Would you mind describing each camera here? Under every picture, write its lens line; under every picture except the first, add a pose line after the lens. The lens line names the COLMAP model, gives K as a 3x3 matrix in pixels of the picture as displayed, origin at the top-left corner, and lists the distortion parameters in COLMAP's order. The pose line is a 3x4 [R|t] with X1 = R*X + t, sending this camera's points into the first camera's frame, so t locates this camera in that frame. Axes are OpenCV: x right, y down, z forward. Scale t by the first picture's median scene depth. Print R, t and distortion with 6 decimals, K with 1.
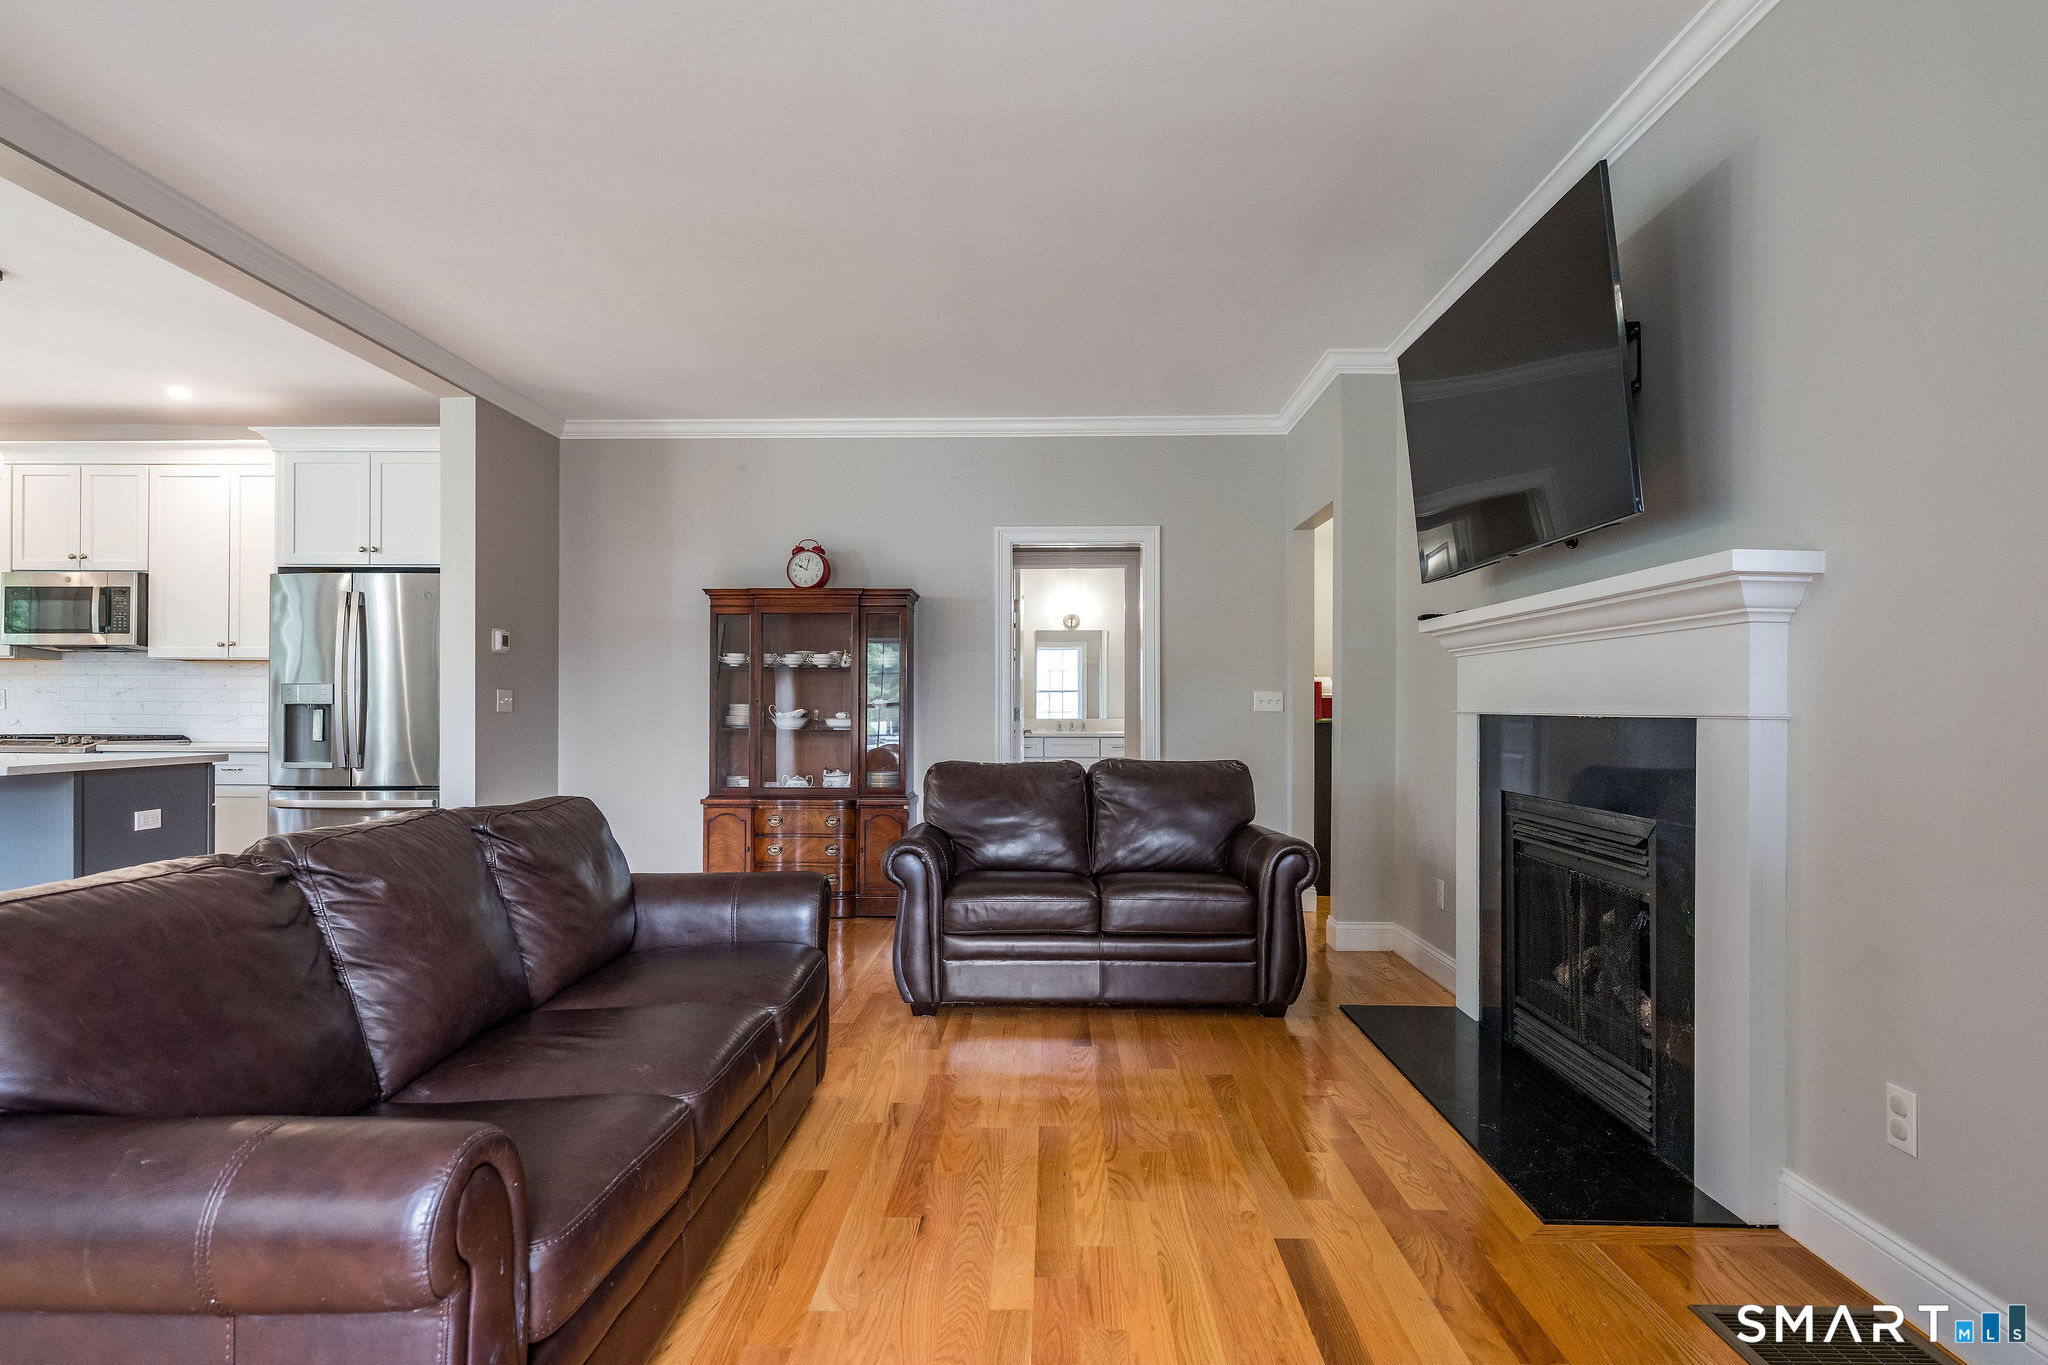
lens RADIAL K [[1115.0, 0, 1027.5], [0, 1115.0, 710.1], [0, 0, 1]] dist [-0.000222, -0.000112]
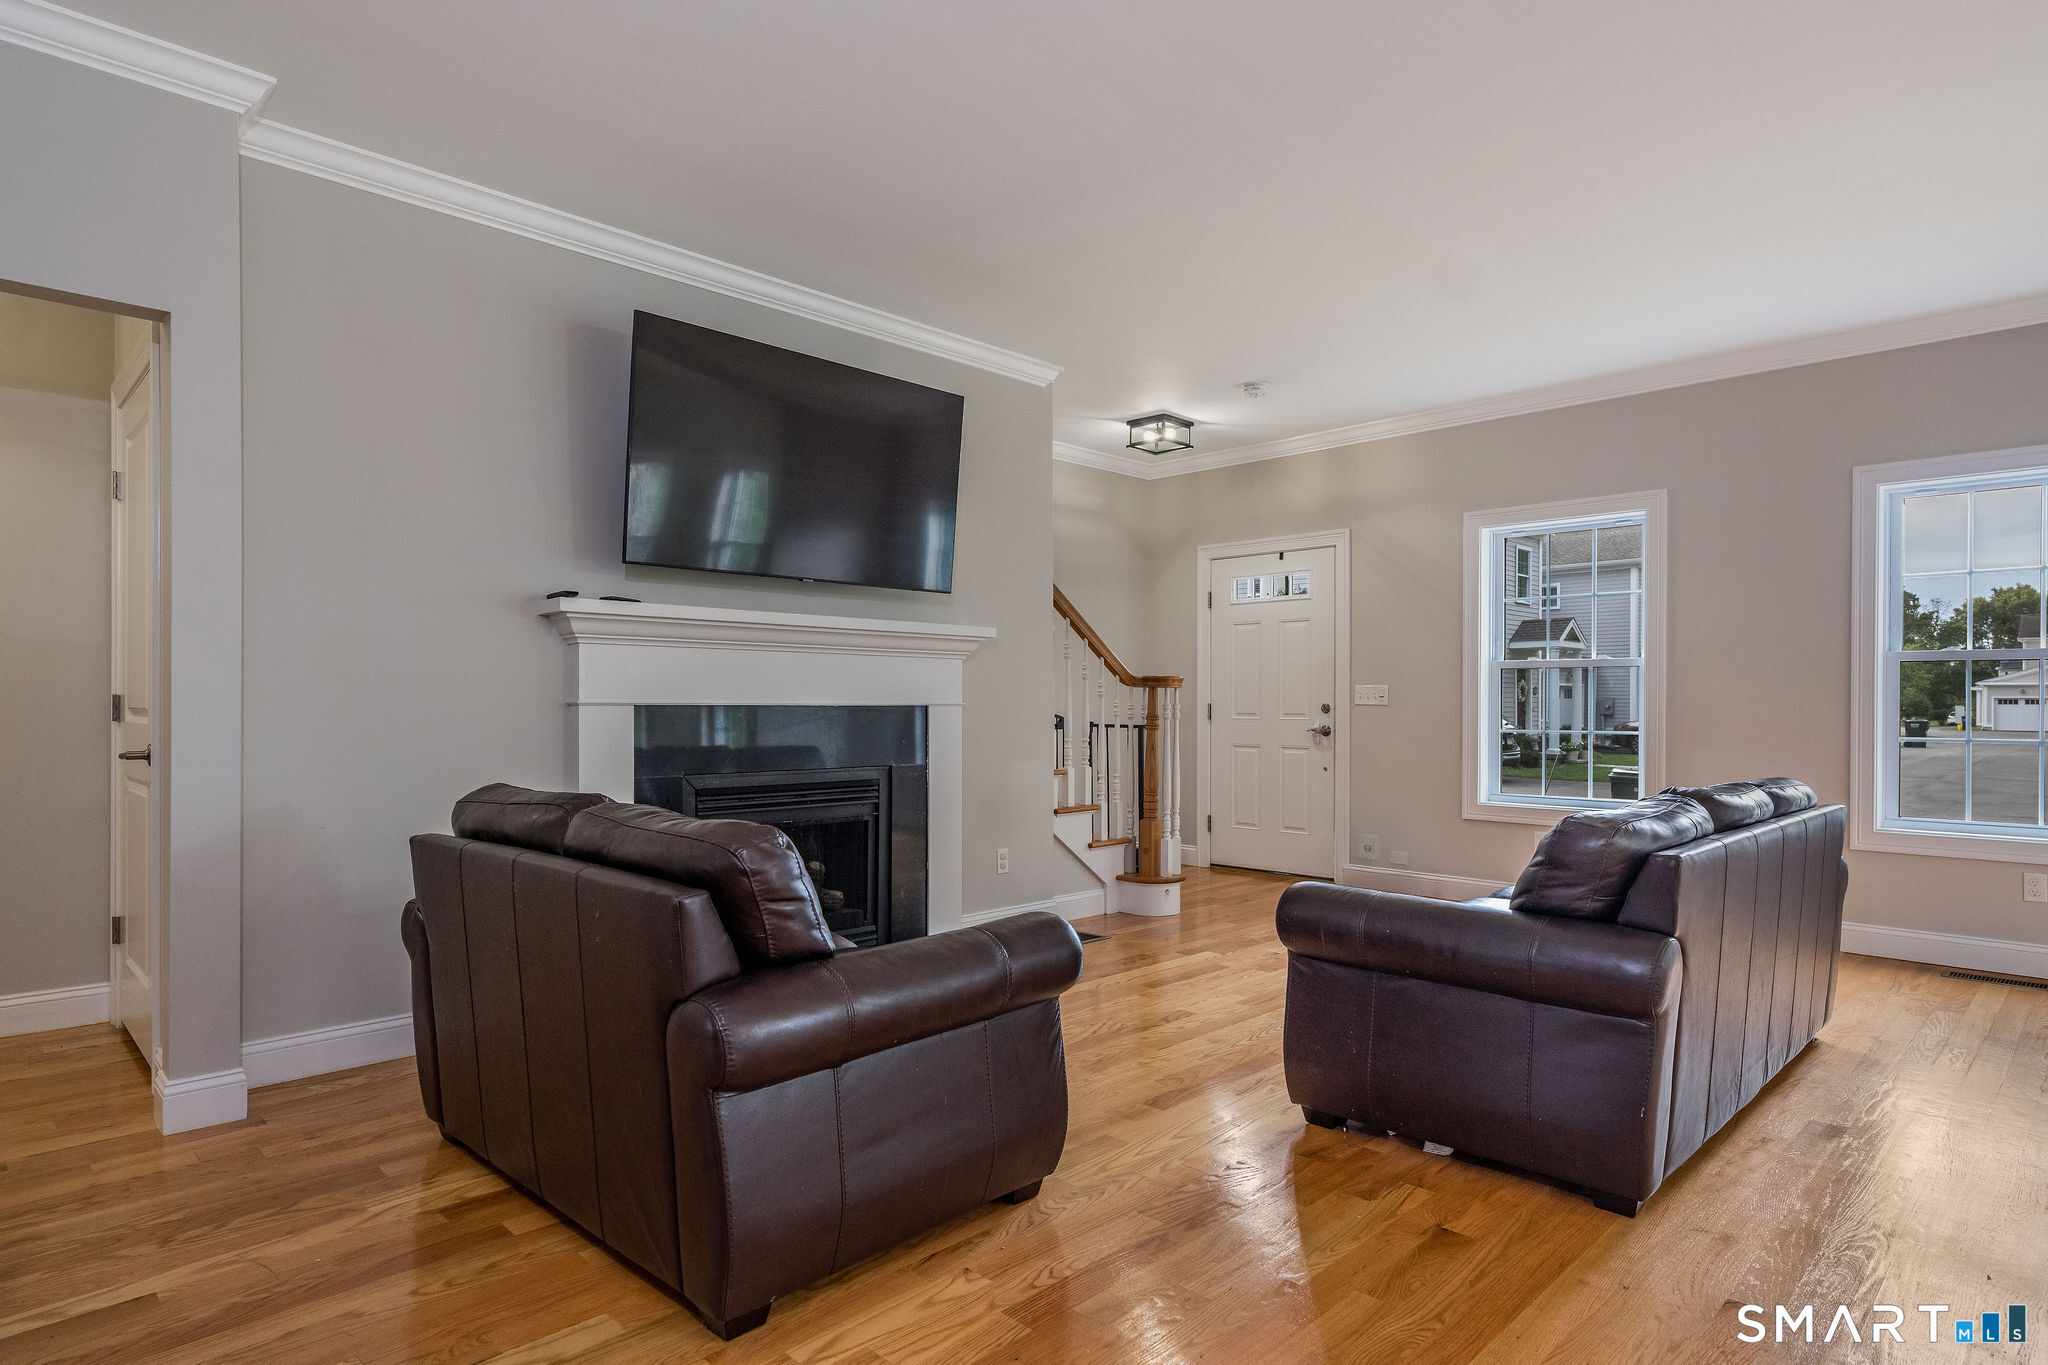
lens RADIAL K [[1115.0, 0, 1027.5], [0, 1115.0, 710.1], [0, 0, 1]] dist [-0.000222, -0.000112]
pose [[-0.723347, -0.007955, 0.690438, -0.372250], [-0.002030, 0.999954, 0.009394, -0.001060], [-0.690481, 0.005393, -0.723330, 1.028267]]
